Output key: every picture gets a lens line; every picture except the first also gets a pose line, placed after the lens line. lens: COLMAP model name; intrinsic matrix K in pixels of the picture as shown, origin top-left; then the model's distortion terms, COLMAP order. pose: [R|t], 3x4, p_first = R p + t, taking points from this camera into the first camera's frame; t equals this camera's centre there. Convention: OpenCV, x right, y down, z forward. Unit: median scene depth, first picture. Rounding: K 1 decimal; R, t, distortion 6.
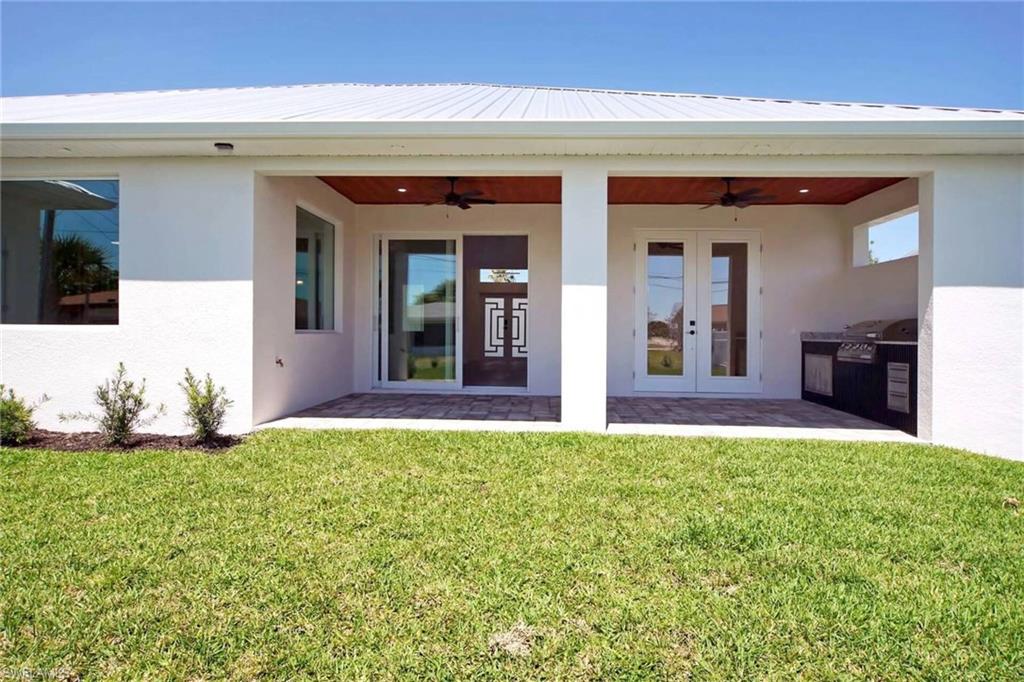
lens RADIAL K [[564.9, 0, 523.5], [0, 564.9, 346.9], [0, 0, 1]] dist [-0.002231, 0.000273]
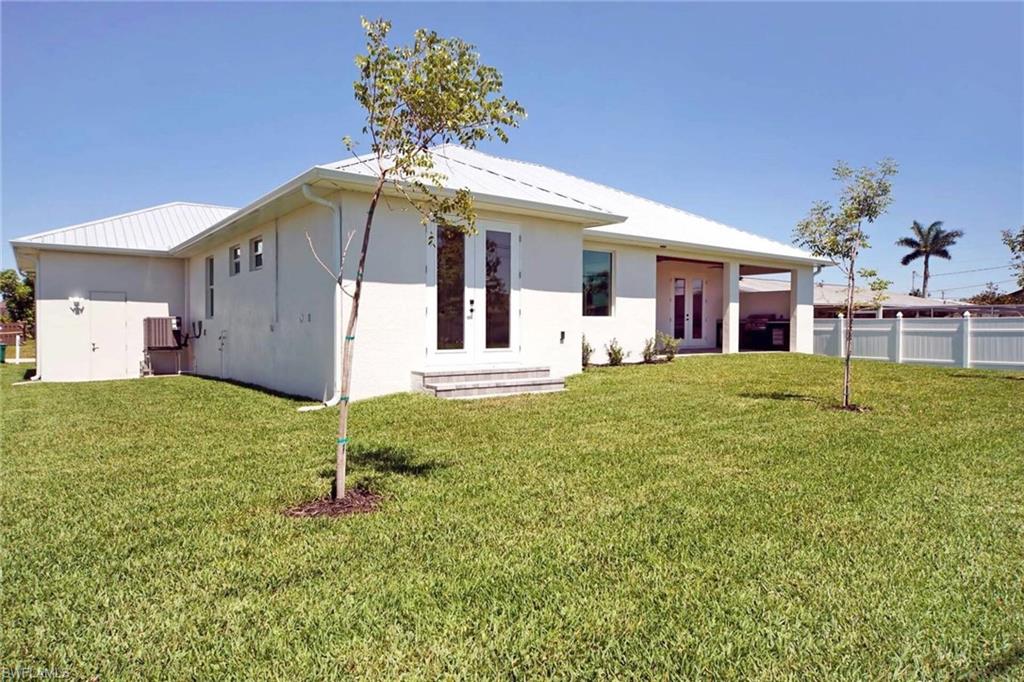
lens RADIAL K [[638.3, 0, 512.0], [0, 638.3, 341.0], [0, 0, 1]] dist [0.000368, -0.000006]
pose [[0.780301, -0.028465, 0.624756, -2.666586], [0.033419, 0.999434, 0.003798, 0.037874], [-0.624511, 0.017915, 0.780811, -0.770346]]
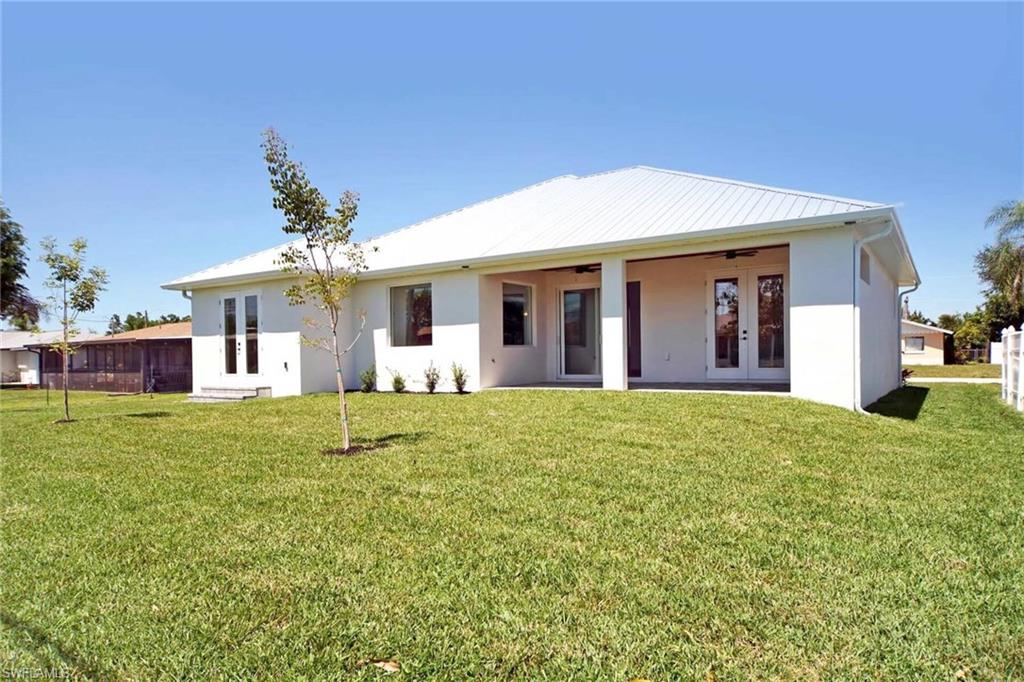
lens RADIAL K [[633.9, 0, 512.7], [0, 633.9, 367.1], [0, 0, 1]] dist [0.000891, 0.000053]
pose [[0.840020, -0.018100, -0.542253, 0.963878], [0.013845, 0.999833, -0.011925, 0.085117], [0.542379, 0.002509, 0.840130, -1.008022]]
